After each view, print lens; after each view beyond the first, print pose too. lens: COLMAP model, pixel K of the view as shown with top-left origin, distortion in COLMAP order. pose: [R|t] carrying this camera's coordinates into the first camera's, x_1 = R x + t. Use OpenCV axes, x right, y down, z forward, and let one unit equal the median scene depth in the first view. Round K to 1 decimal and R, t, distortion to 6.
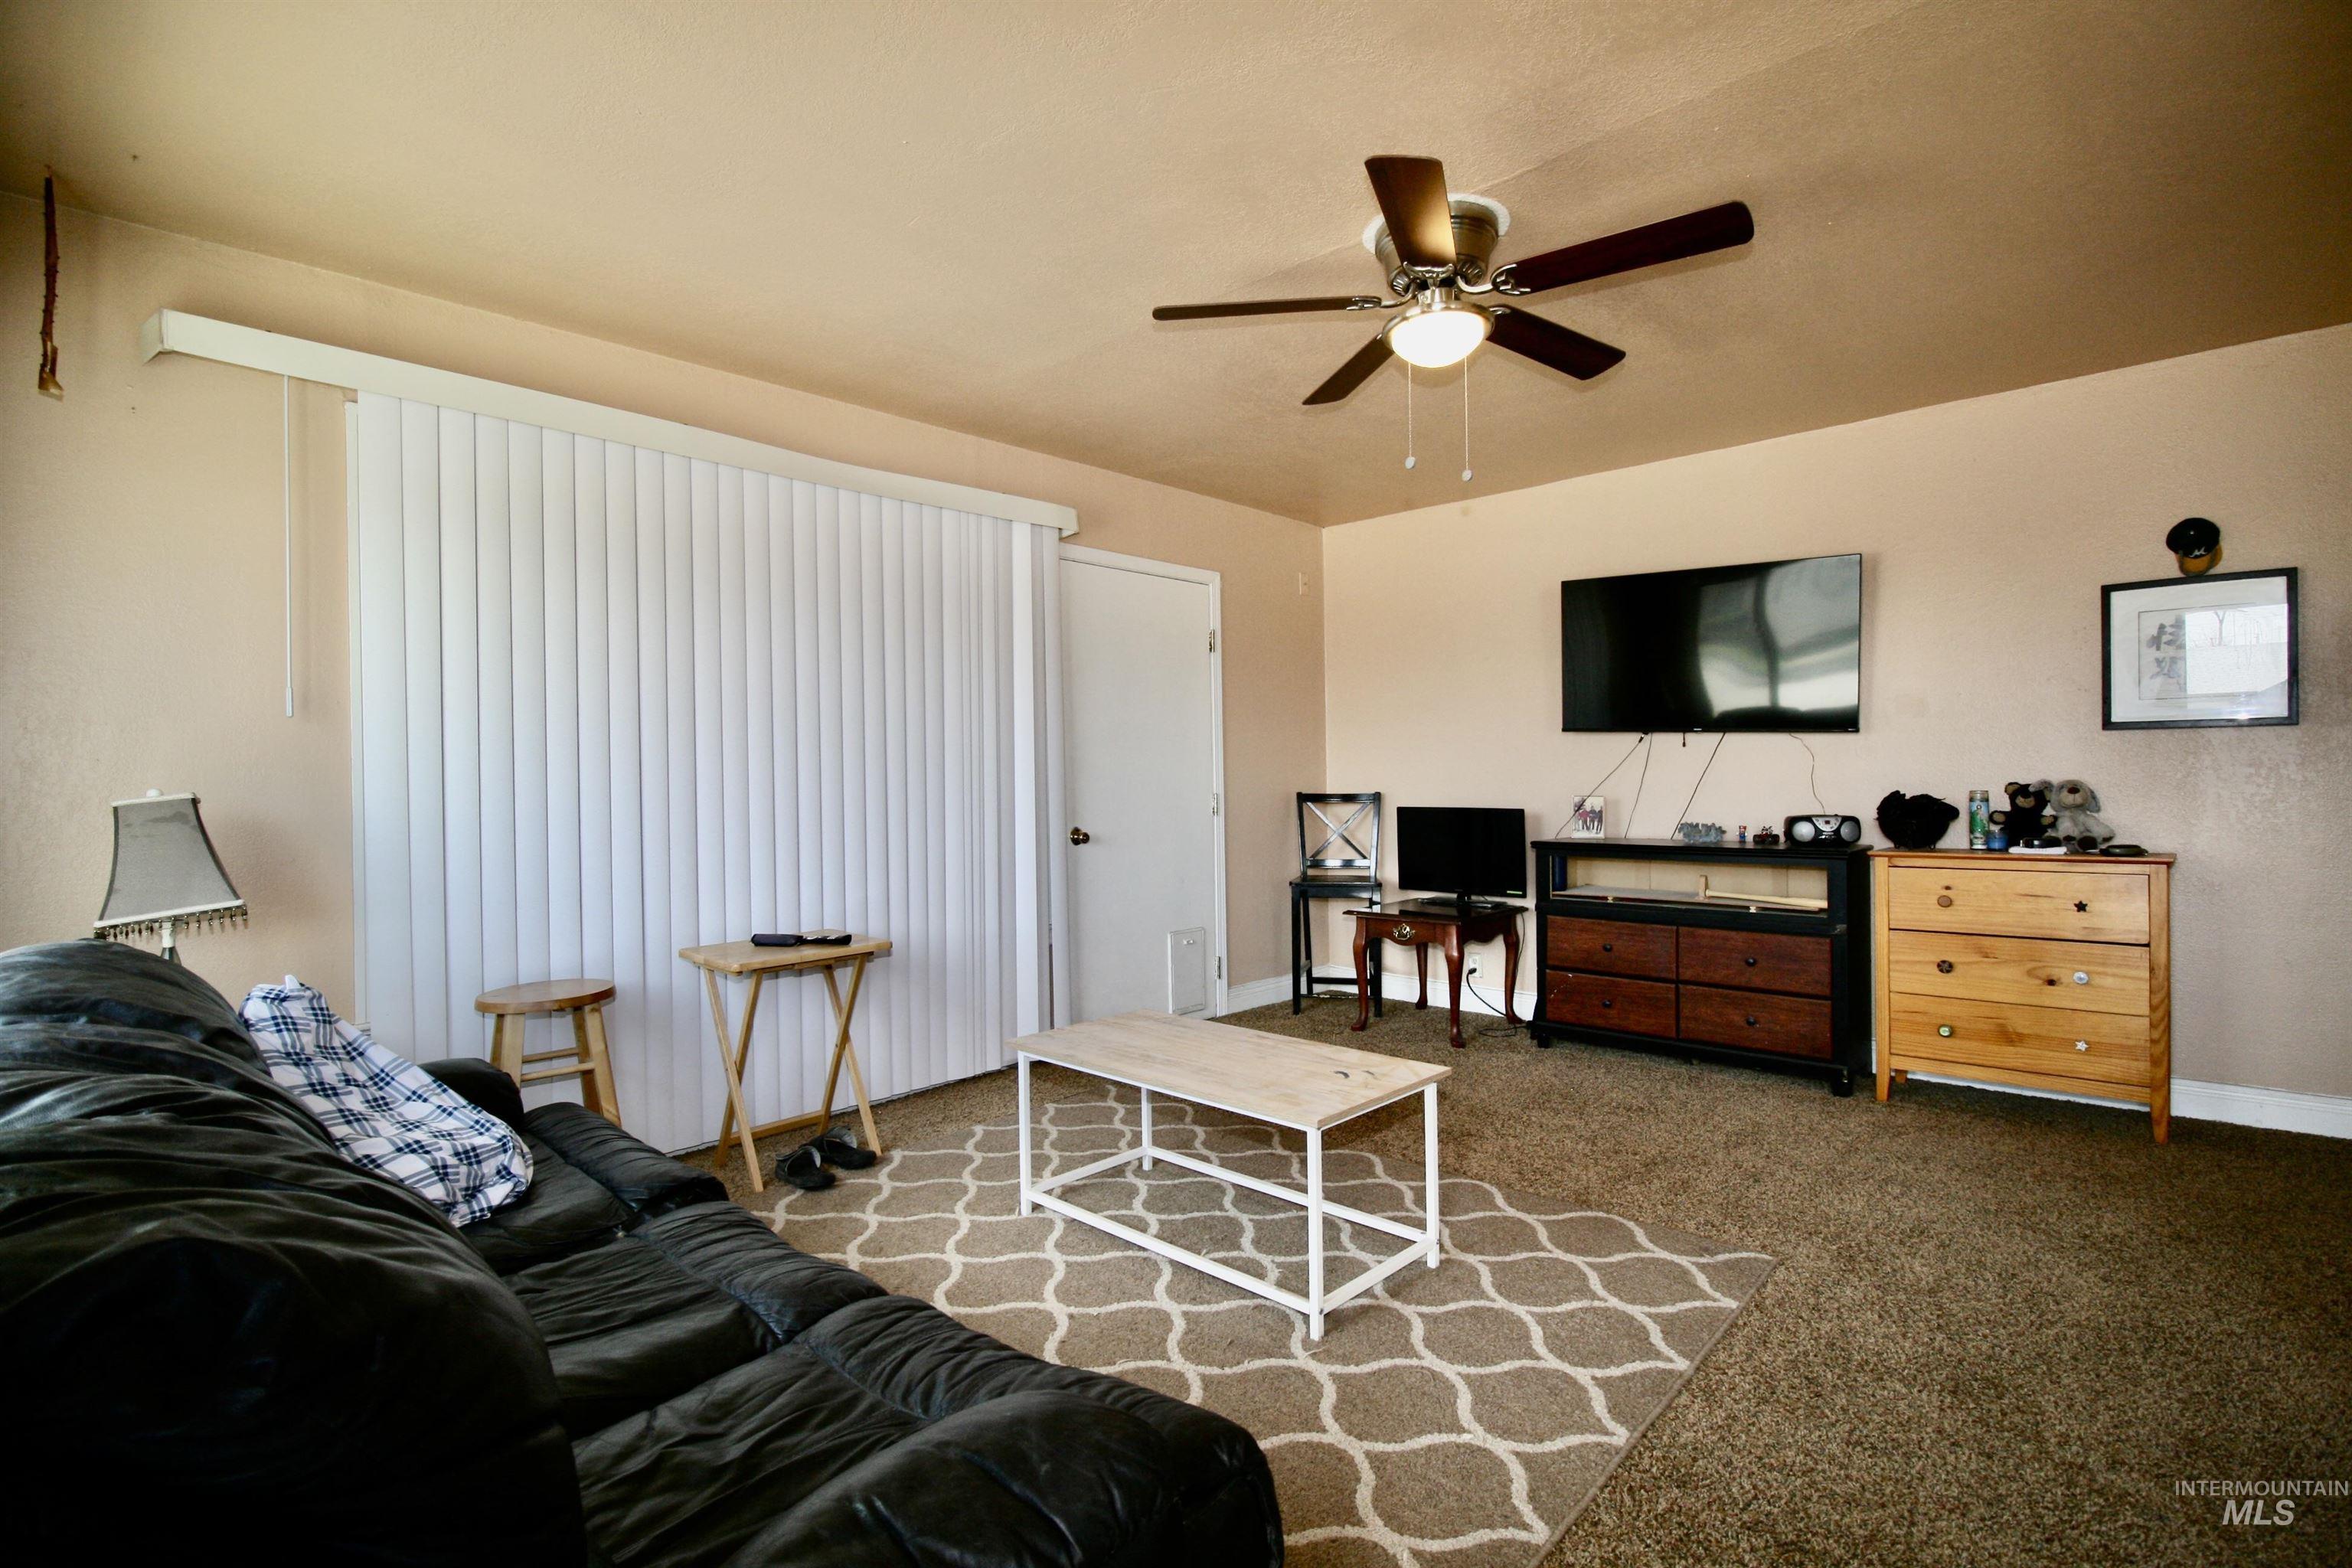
lens RADIAL K [[1089.7, 0, 1185.6], [0, 1089.7, 780.1], [0, 0, 1]] dist [-0.027157, -0.005466]
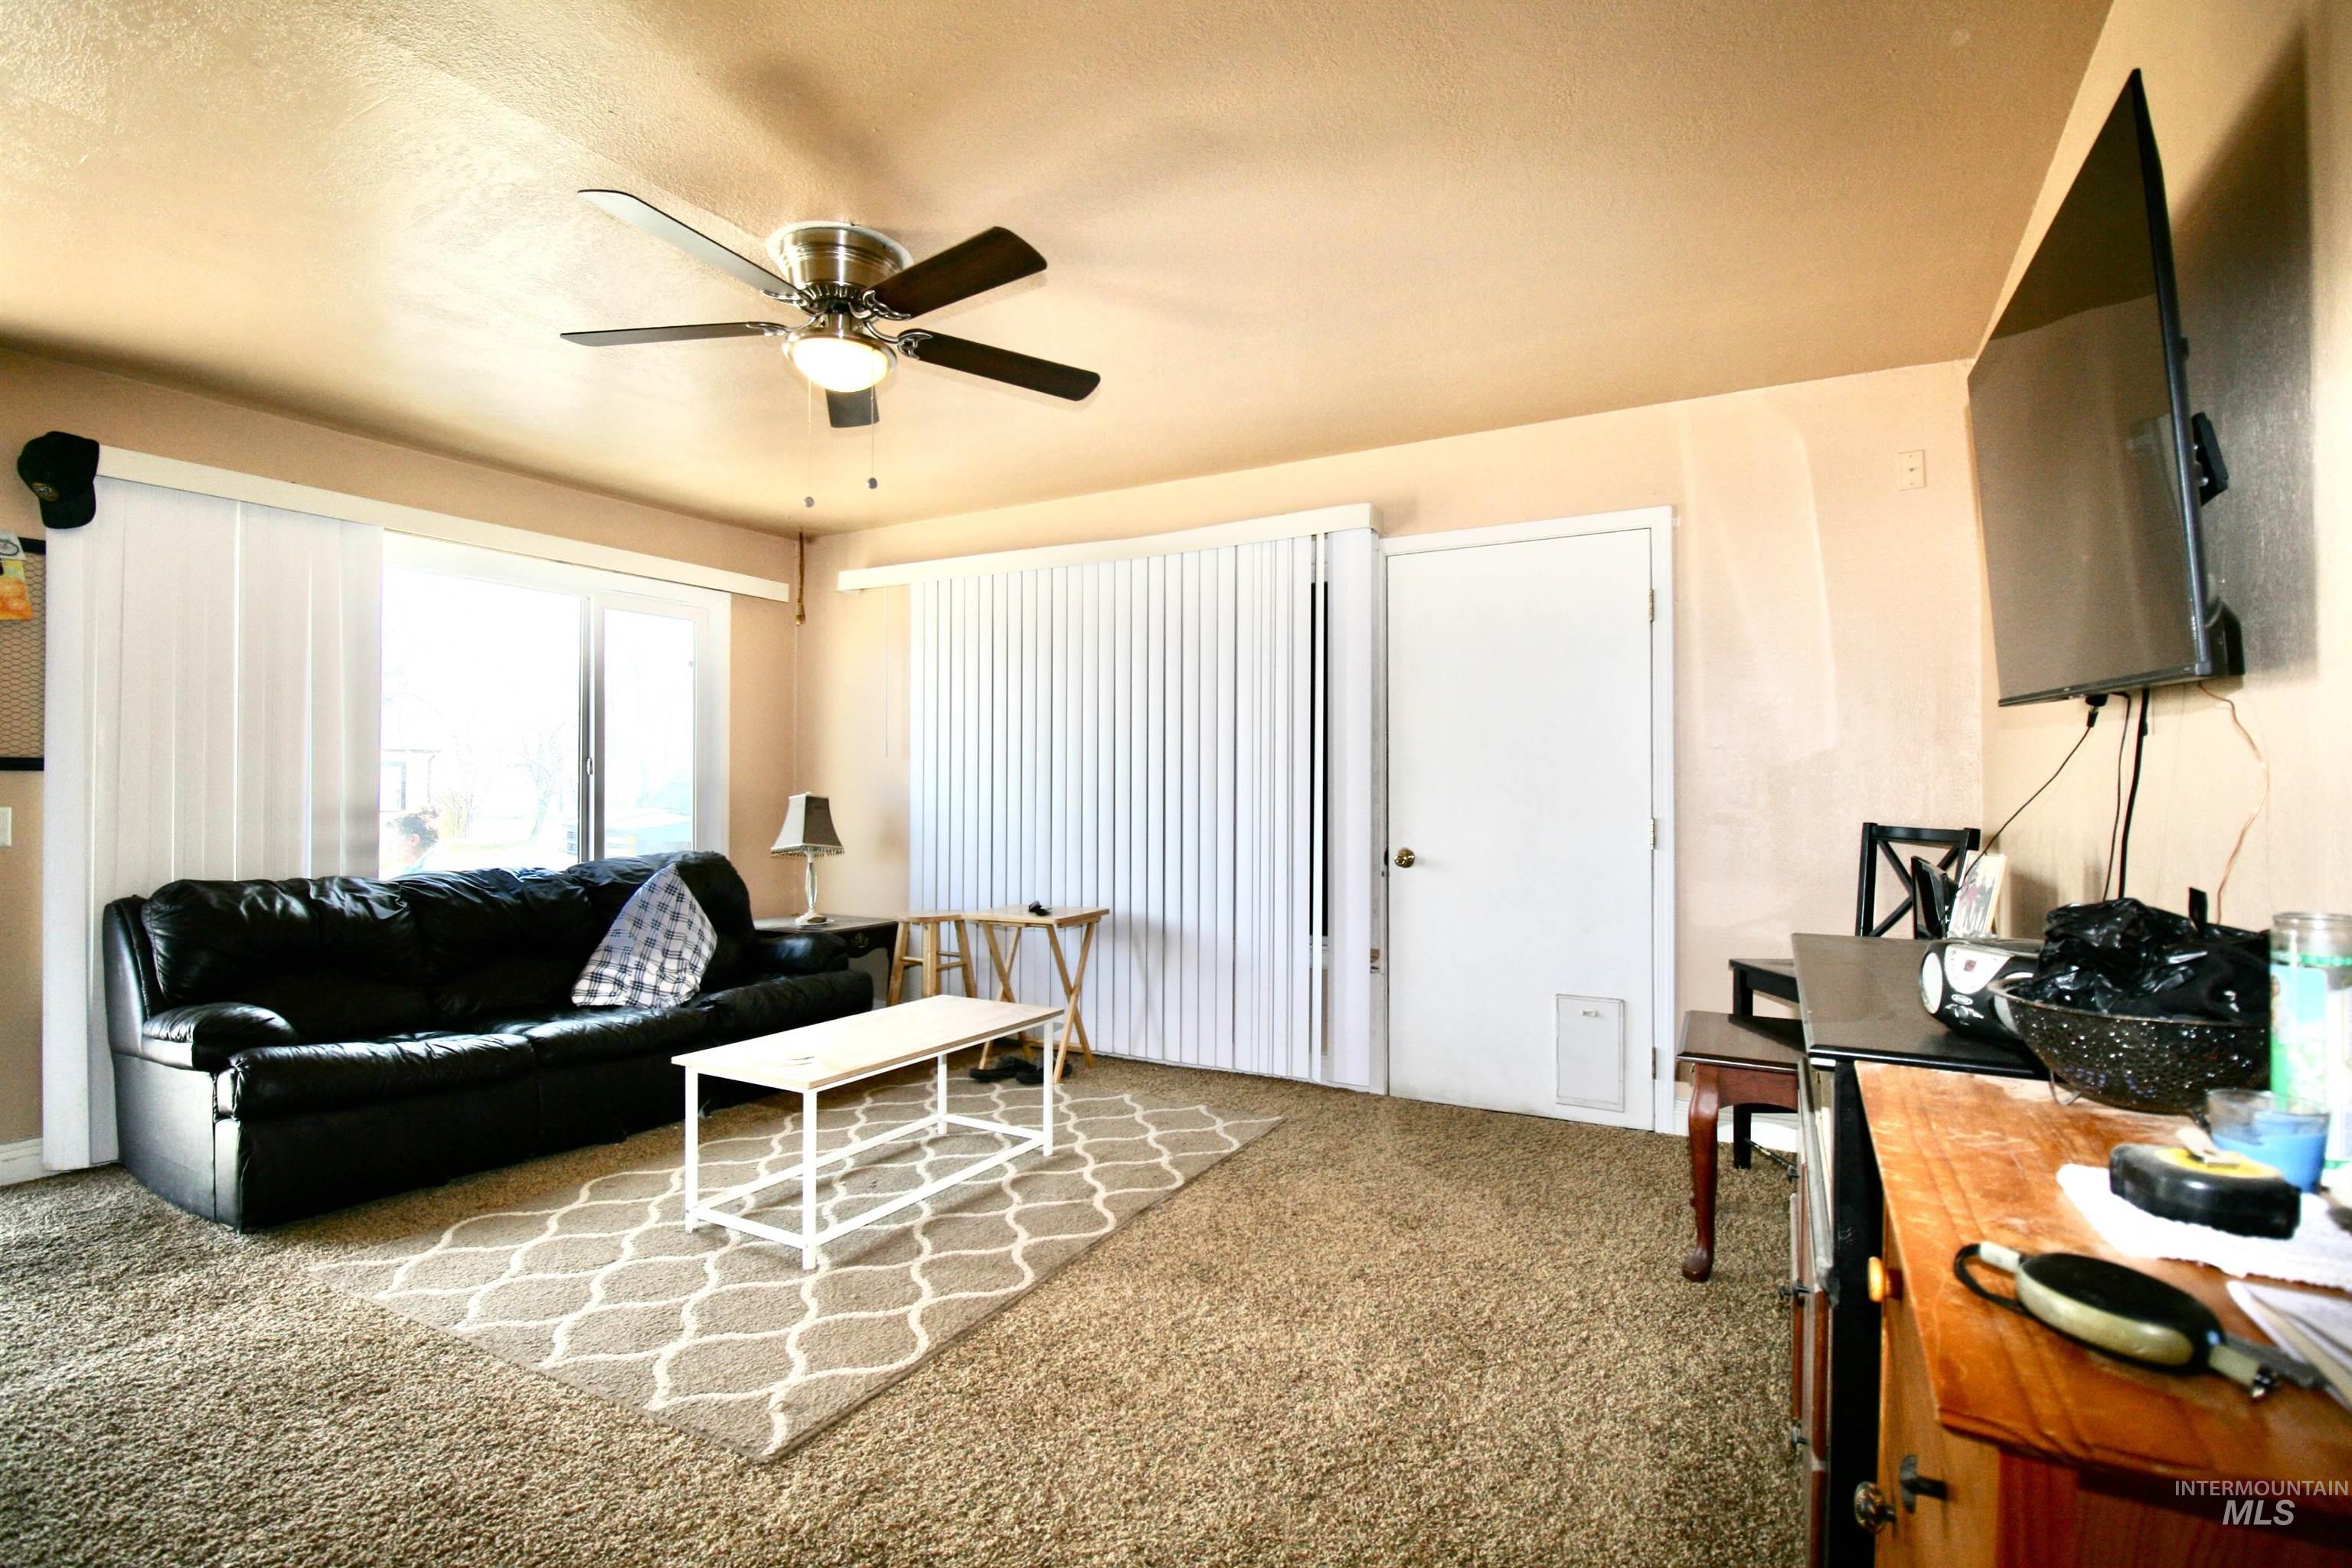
lens RADIAL K [[1089.7, 0, 1193.3], [0, 1089.7, 795.0], [0, 0, 1]] dist [-0.027157, -0.005466]
pose [[0.258838, 0.015888, -0.965790, 1.339637], [-0.008269, 0.999865, 0.014232, -0.022798], [0.965885, 0.004303, 0.258935, 1.103266]]
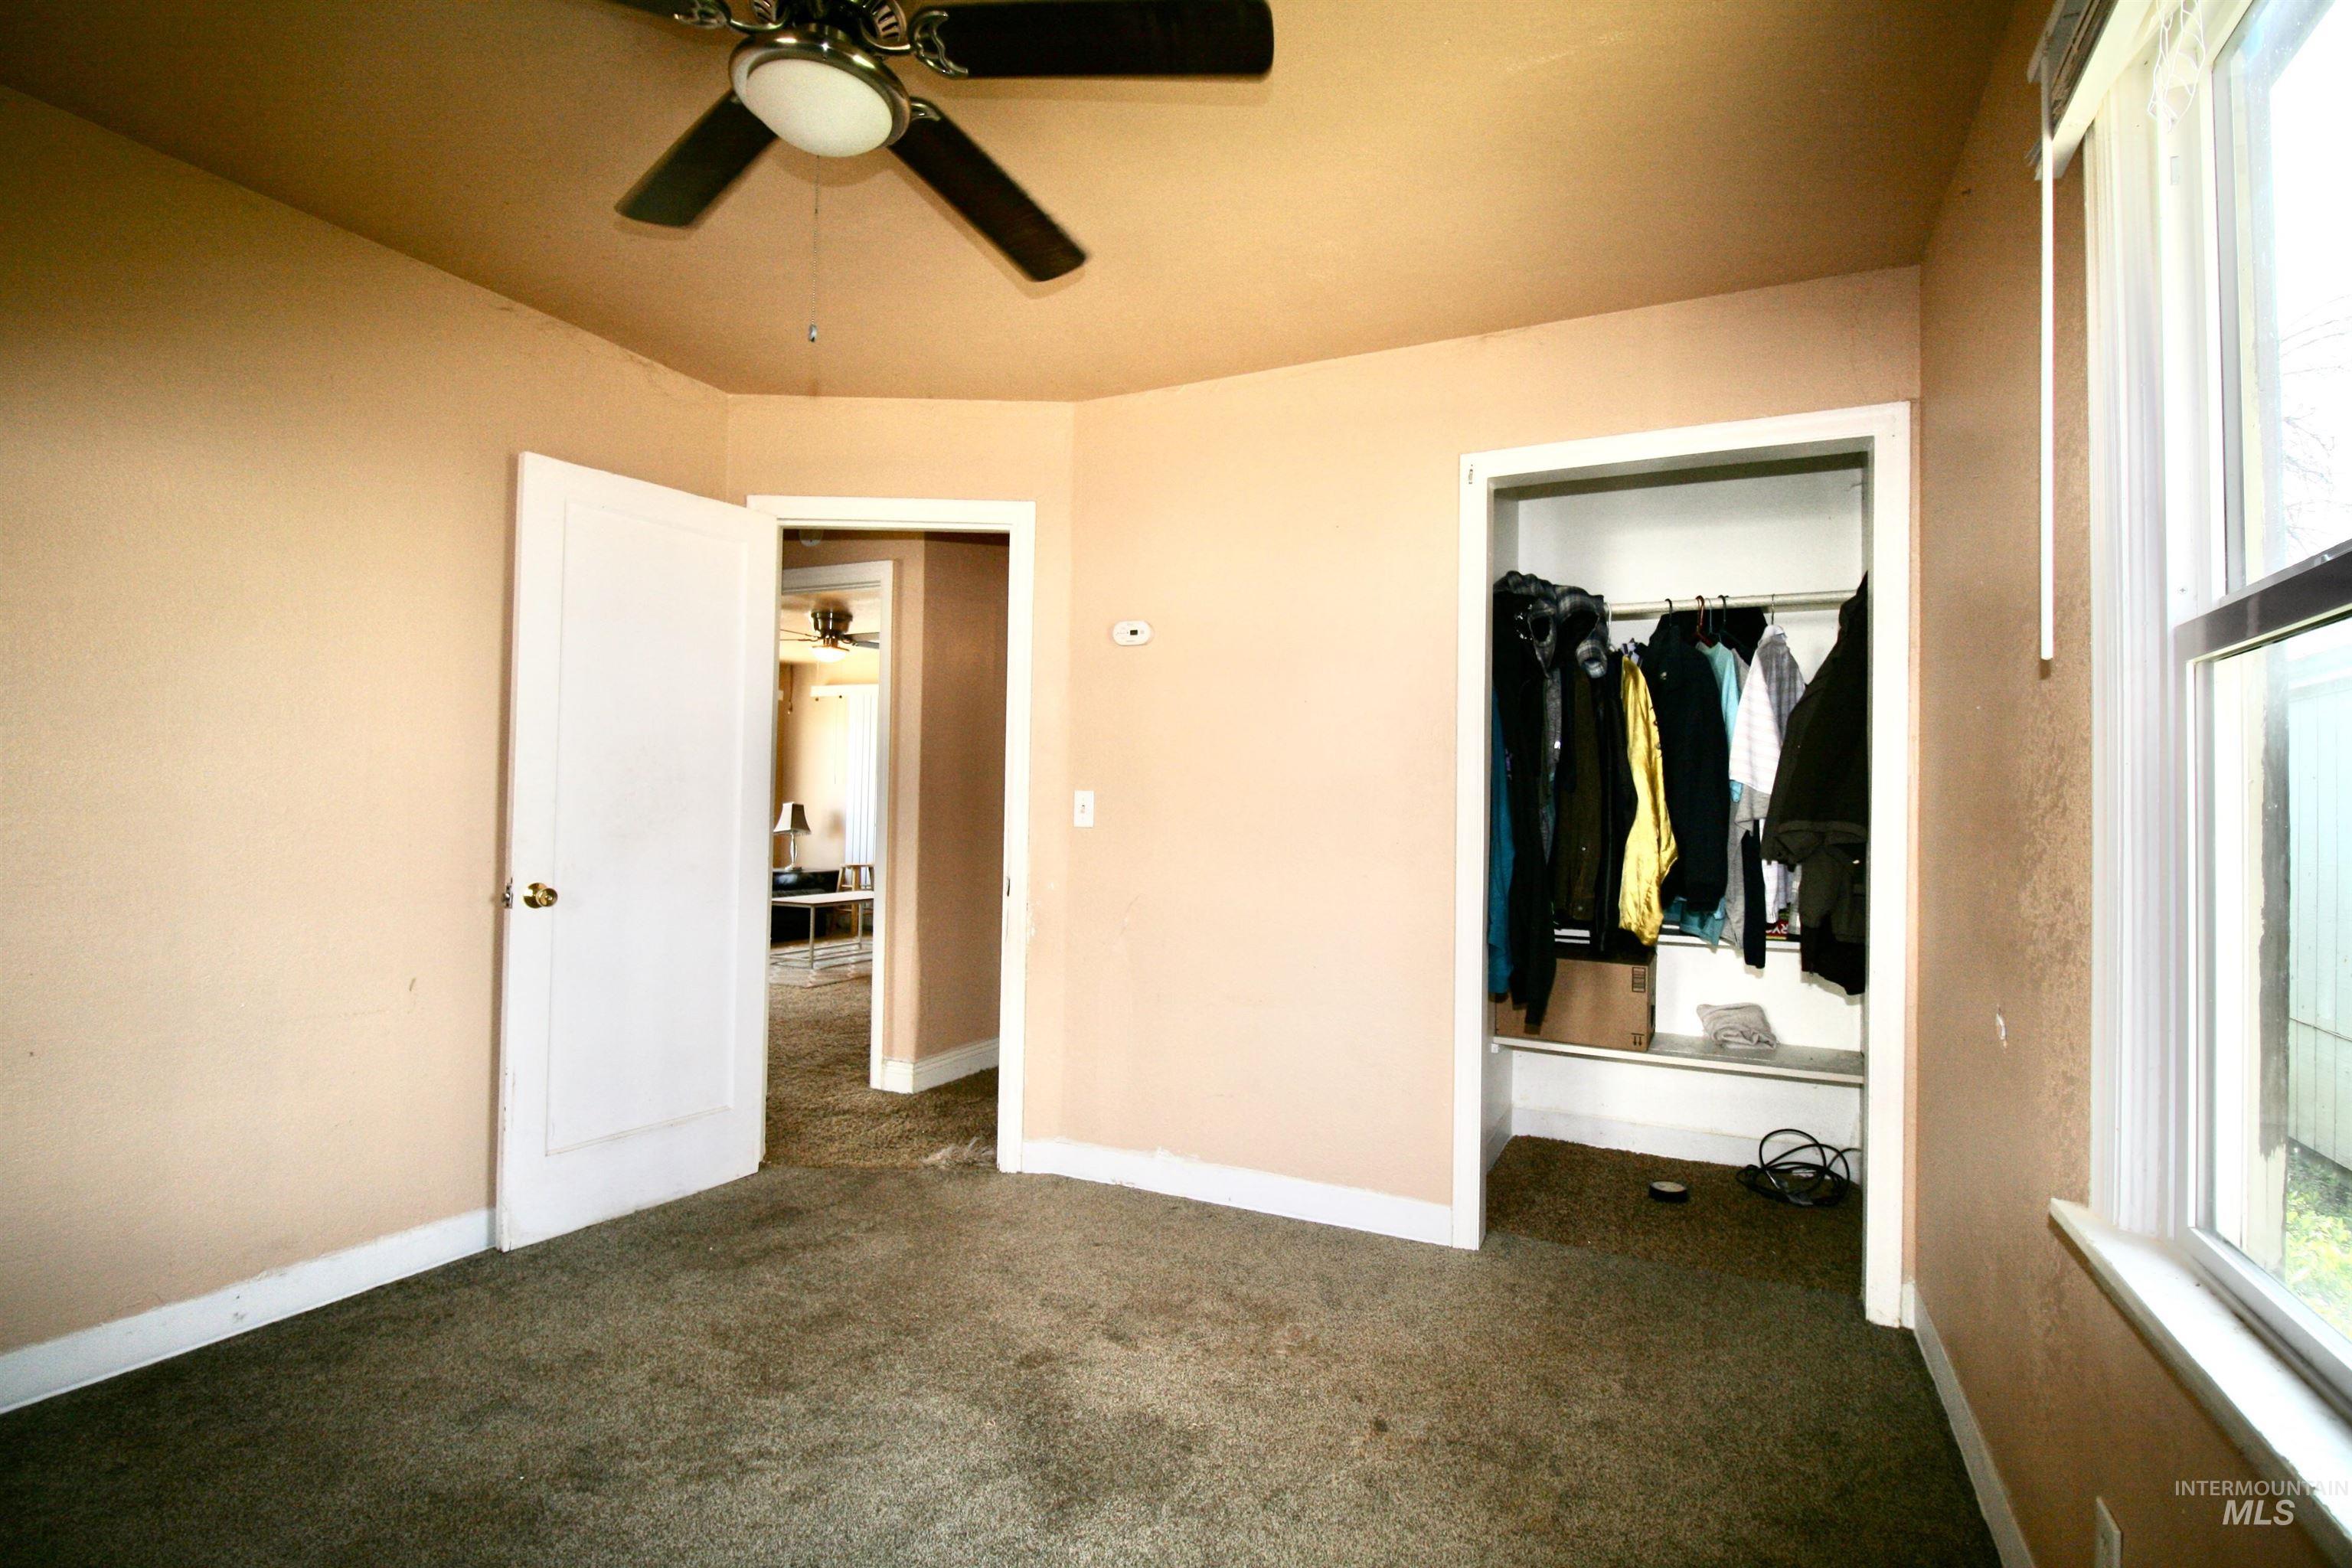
lens RADIAL K [[1089.7, 0, 1180.9], [0, 1089.7, 788.2], [0, 0, 1]] dist [-0.027157, -0.005466]
pose [[0.297033, -0.006349, -0.954846, 3.411643], [-0.014912, 0.999825, -0.011287, -0.020012], [0.954751, 0.017591, 0.296887, 1.107484]]
